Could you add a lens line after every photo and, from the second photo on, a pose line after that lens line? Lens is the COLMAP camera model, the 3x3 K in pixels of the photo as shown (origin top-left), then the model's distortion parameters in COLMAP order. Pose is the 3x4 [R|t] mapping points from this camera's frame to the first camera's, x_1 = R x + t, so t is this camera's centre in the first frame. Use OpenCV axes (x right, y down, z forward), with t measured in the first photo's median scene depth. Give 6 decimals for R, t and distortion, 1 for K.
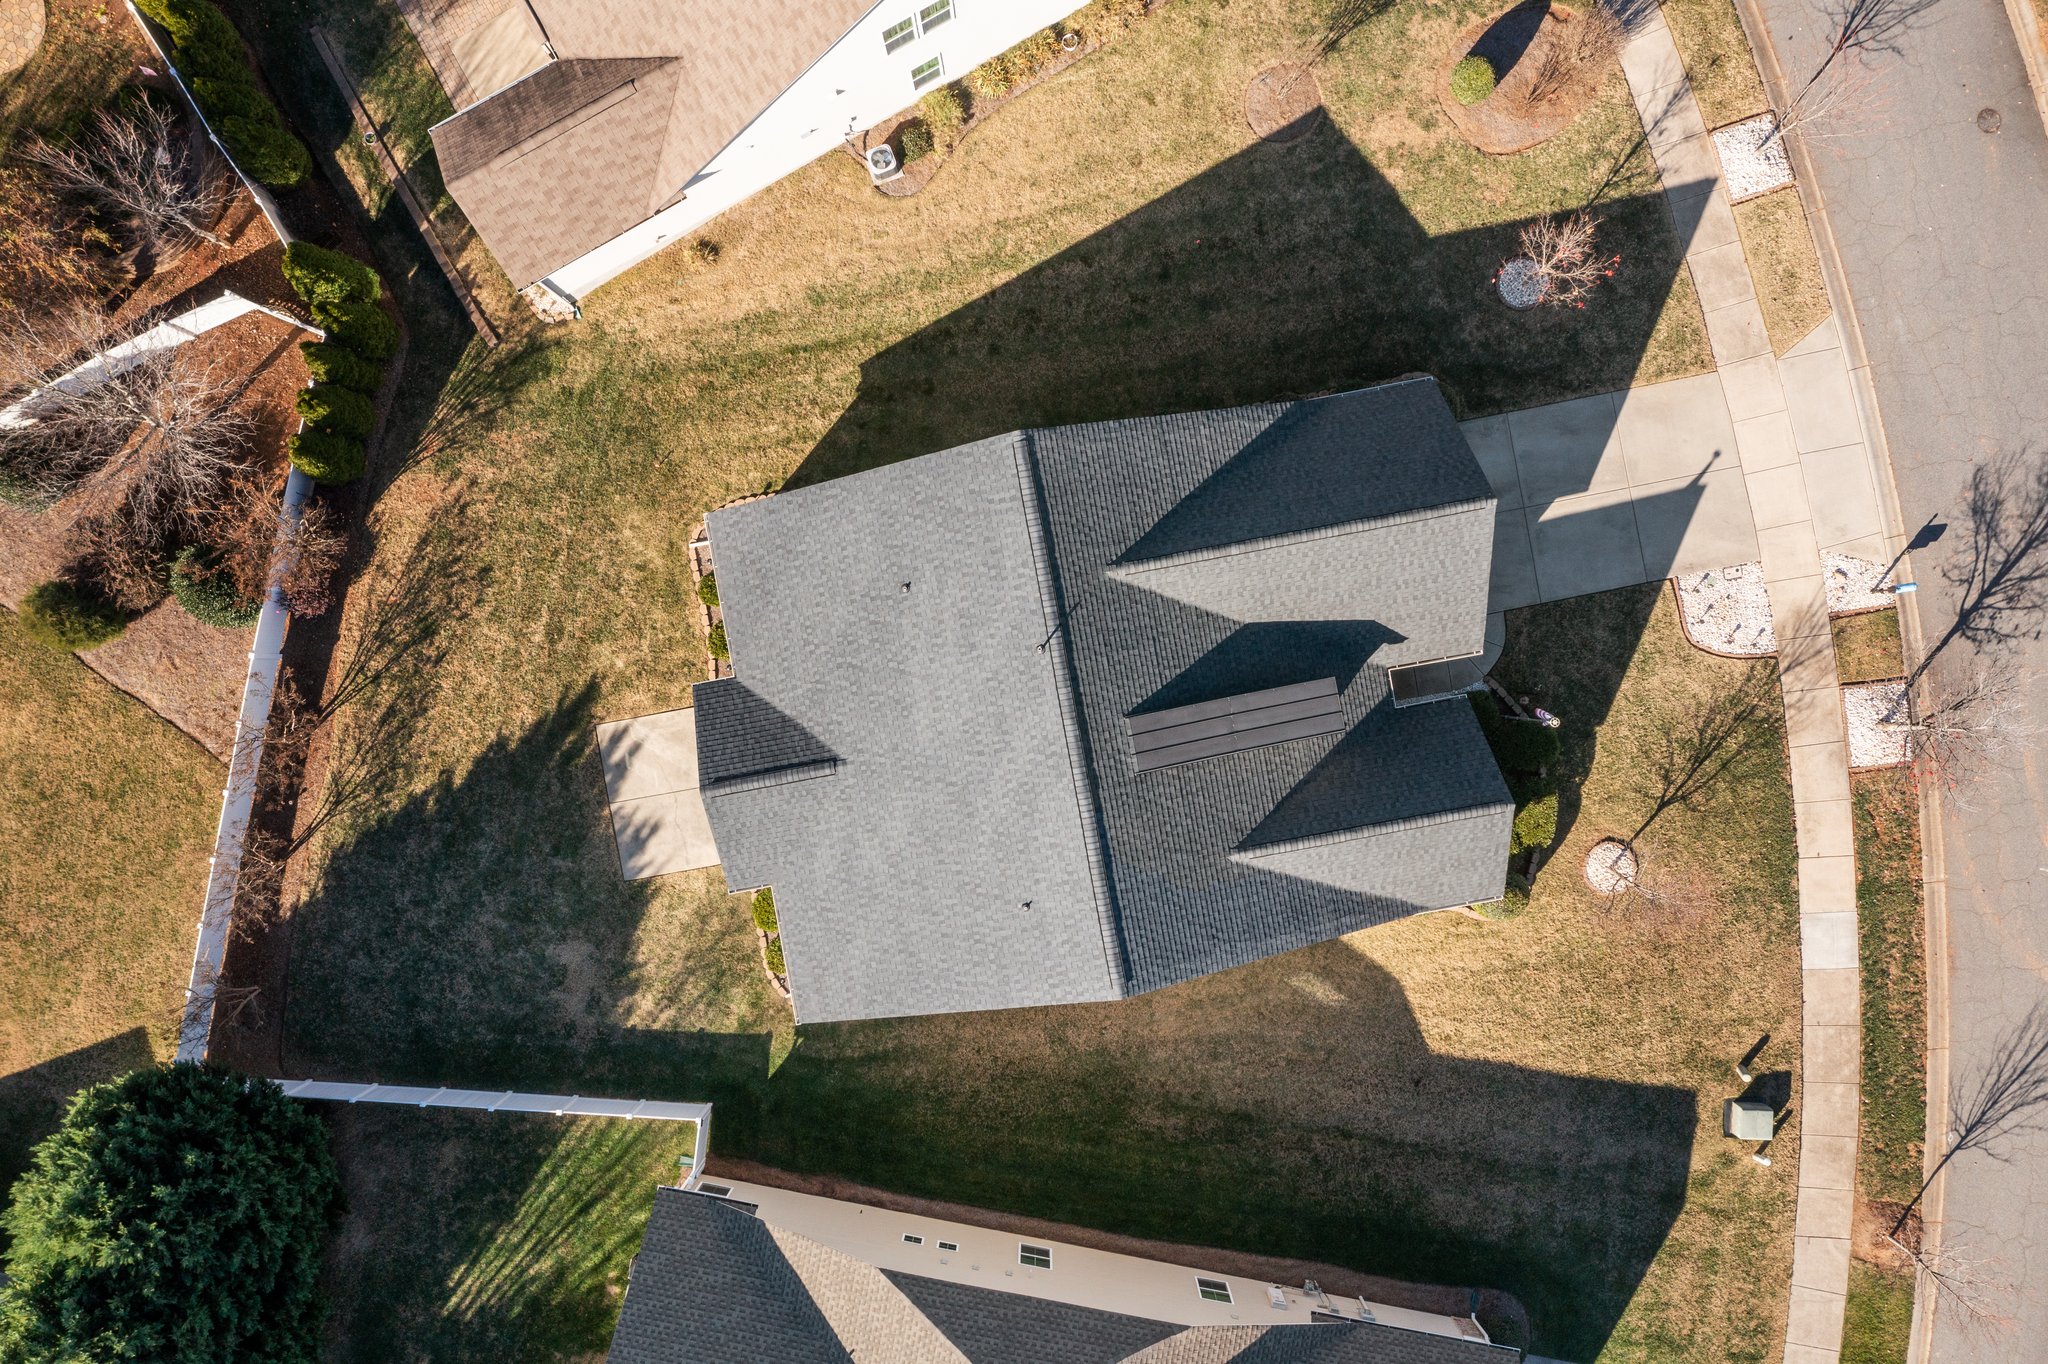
lens RADIAL K [[1635.5, 0, 1017.4], [0, 1635.5, 684.8], [0, 0, 1]] dist [-0.001733, 0.001871]
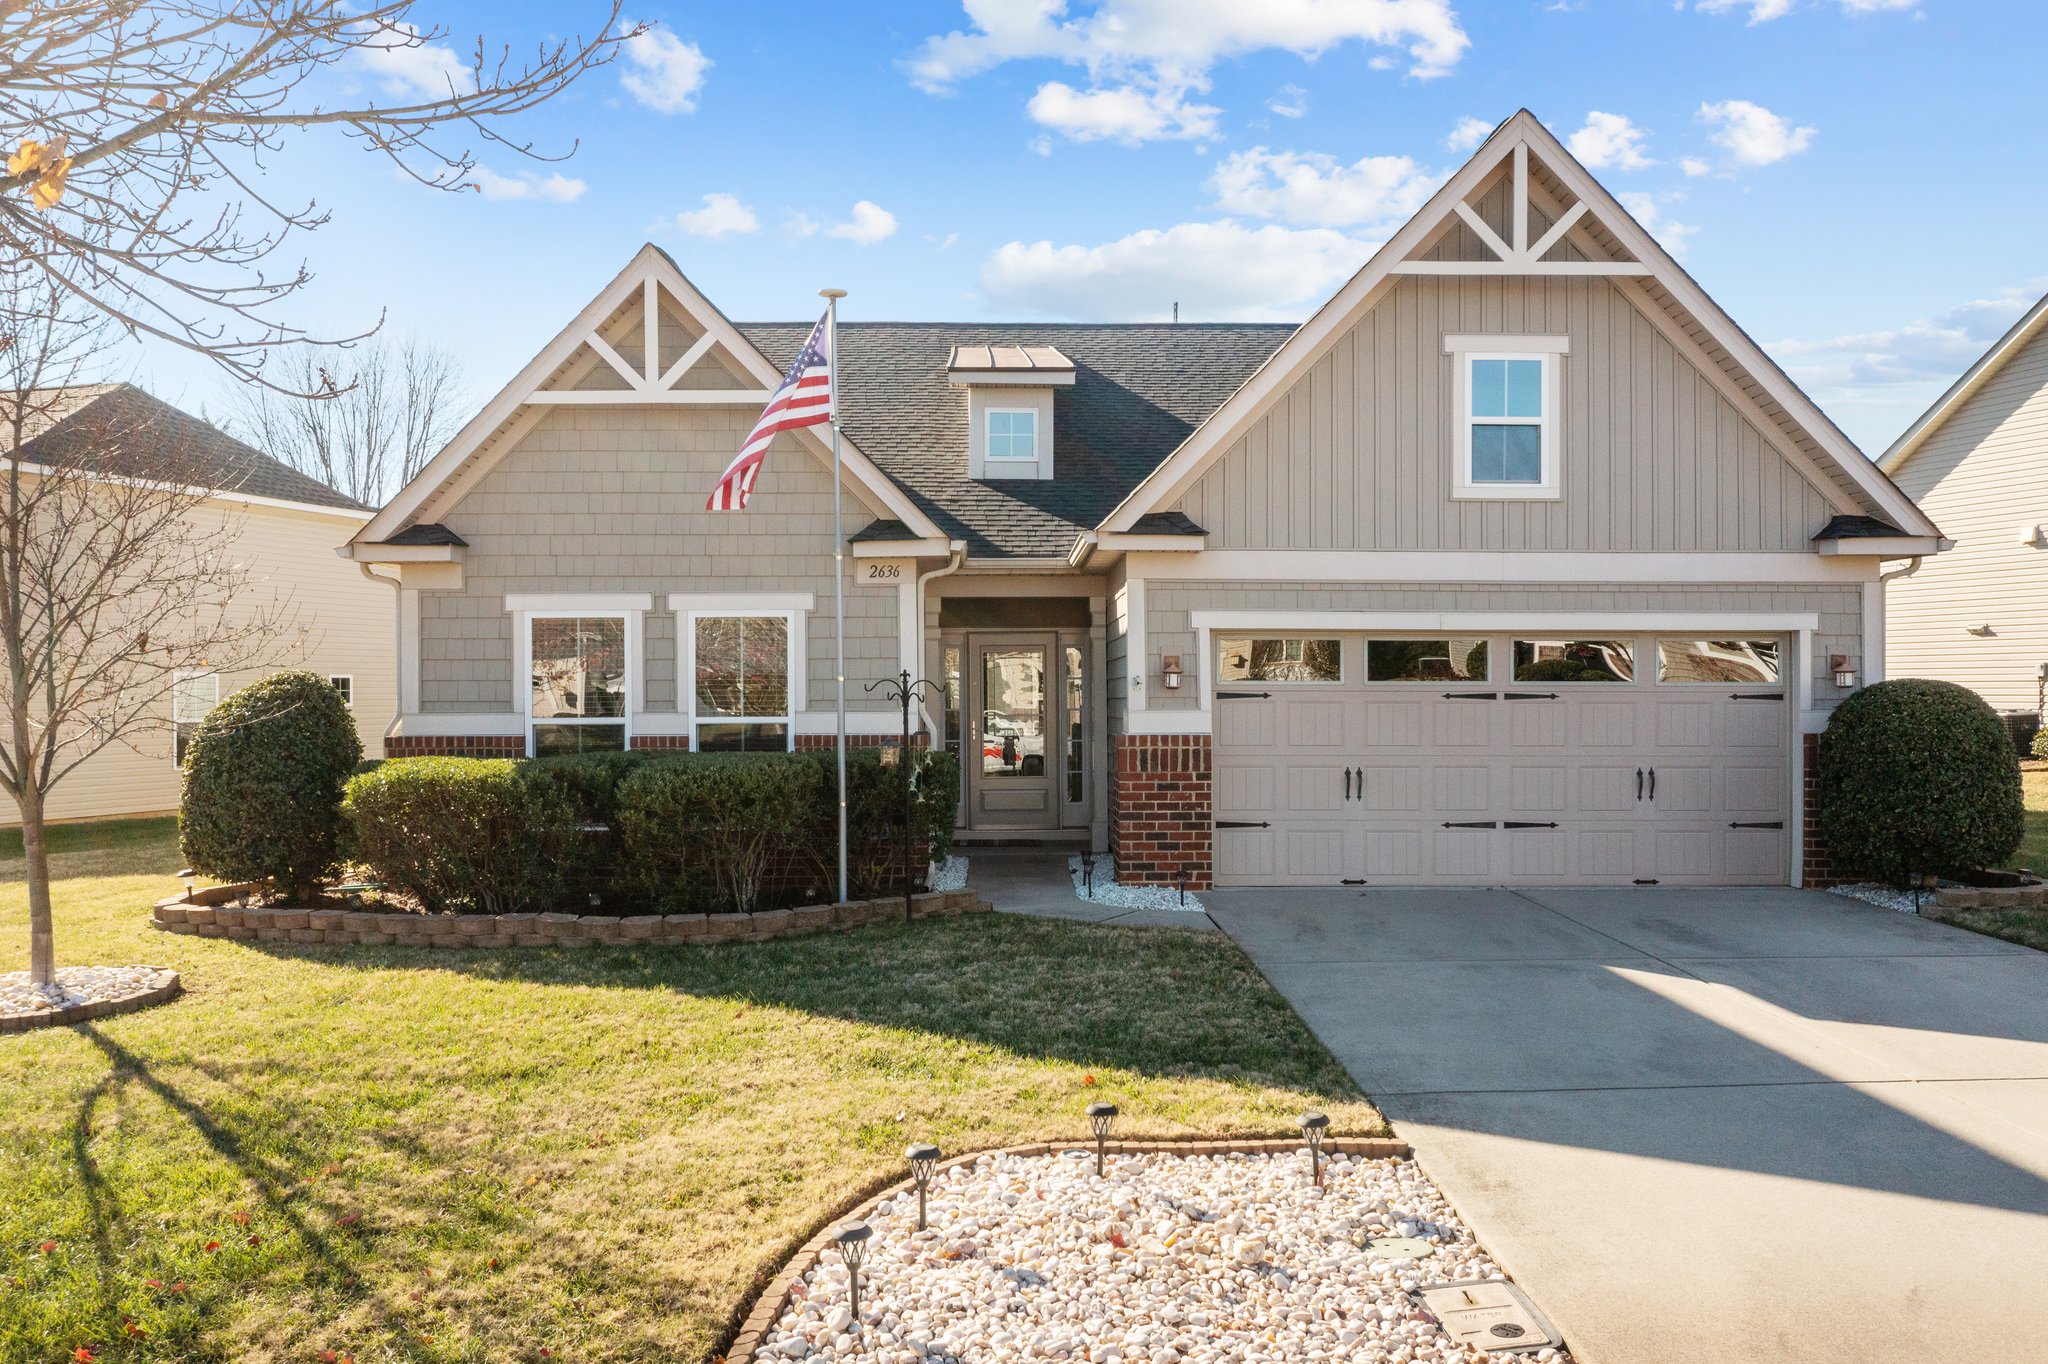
lens RADIAL K [[1635.5, 0, 1017.4], [0, 1635.5, 684.8], [0, 0, 1]] dist [-0.001733, 0.001871]
pose [[-0.159913, 0.001875, -0.987129, 0.559895], [-0.987131, -0.001316, 0.159911, -0.054067], [-0.000999, 0.999997, 0.002061, 0.955004]]
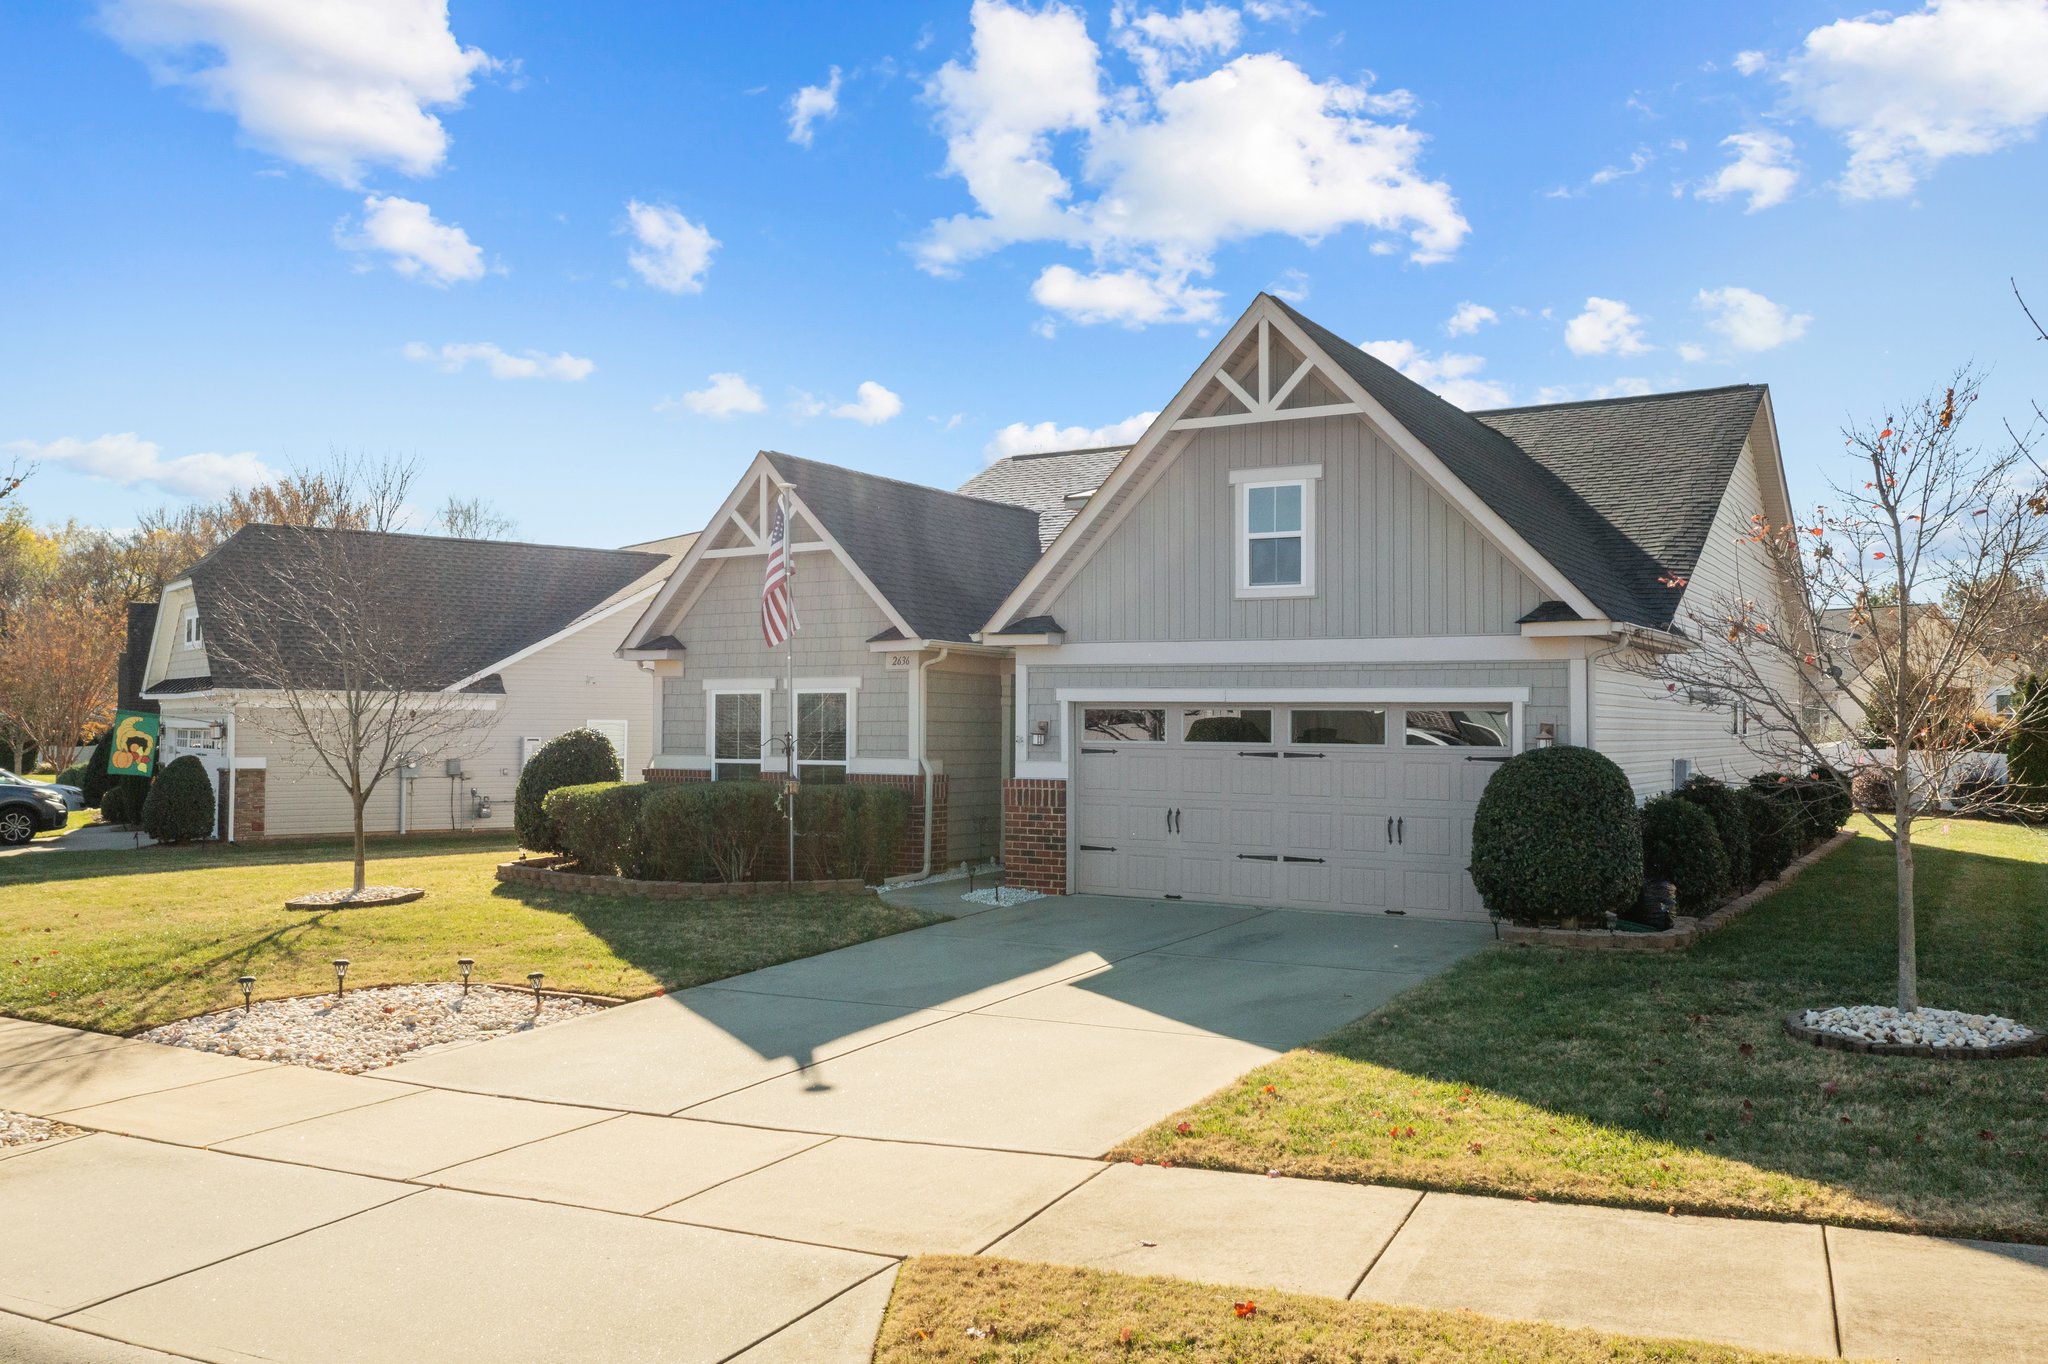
lens RADIAL K [[1635.5, 0, 1017.4], [0, 1635.5, 684.8], [0, 0, 1]] dist [-0.001733, 0.001871]
pose [[-0.667292, -0.016146, -0.744621, 0.568566], [-0.744782, 0.008244, 0.667257, -0.305368], [-0.004635, 0.999836, -0.017527, 0.948234]]
